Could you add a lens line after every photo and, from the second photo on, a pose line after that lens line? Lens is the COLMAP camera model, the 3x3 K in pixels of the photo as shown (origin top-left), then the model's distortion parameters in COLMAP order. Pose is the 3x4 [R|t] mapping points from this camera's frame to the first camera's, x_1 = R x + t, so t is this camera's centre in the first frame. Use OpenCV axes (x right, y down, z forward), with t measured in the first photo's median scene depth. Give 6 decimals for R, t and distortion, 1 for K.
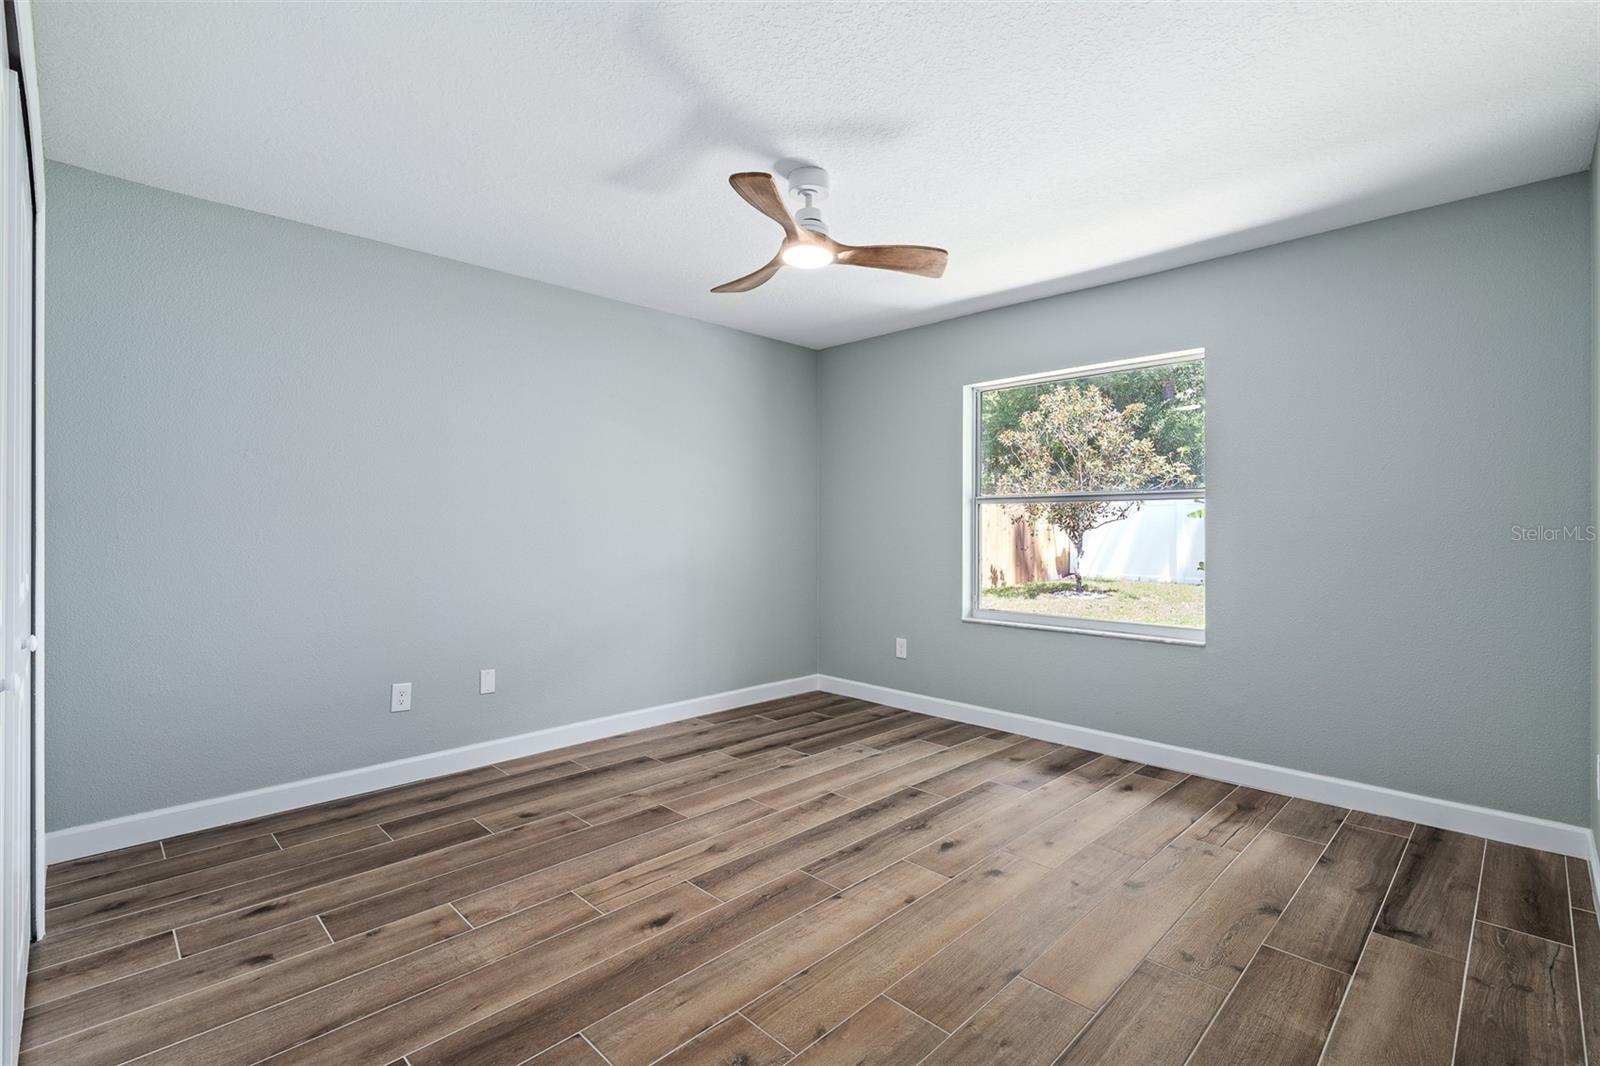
lens RADIAL K [[723.4, 0, 798.6], [0, 723.4, 528.4], [0, 0, 1]] dist [-0.002505, 0.003318]
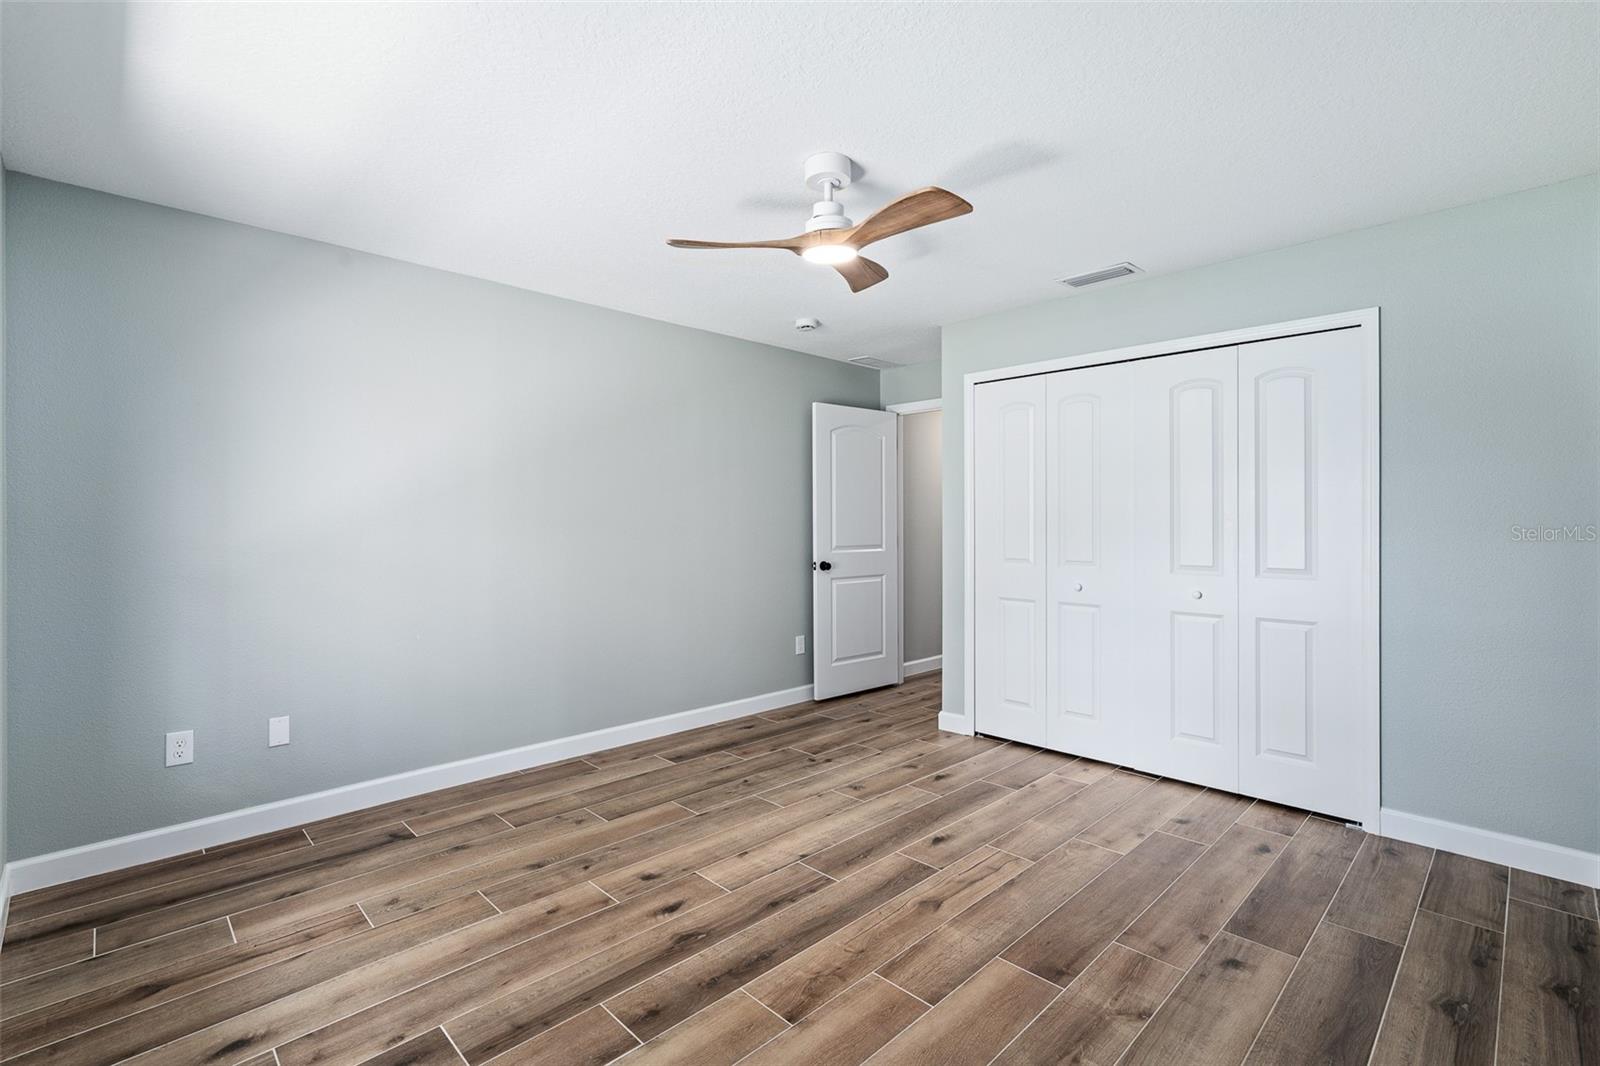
lens RADIAL K [[723.4, 0, 801.3], [0, 723.4, 527.8], [0, 0, 1]] dist [-0.002505, 0.003318]
pose [[-0.999964, 0.000118, 0.008462, 0.040335], [0.000215, 0.999934, 0.011447, -0.036192], [-0.008460, 0.011448, -0.999899, 1.902136]]
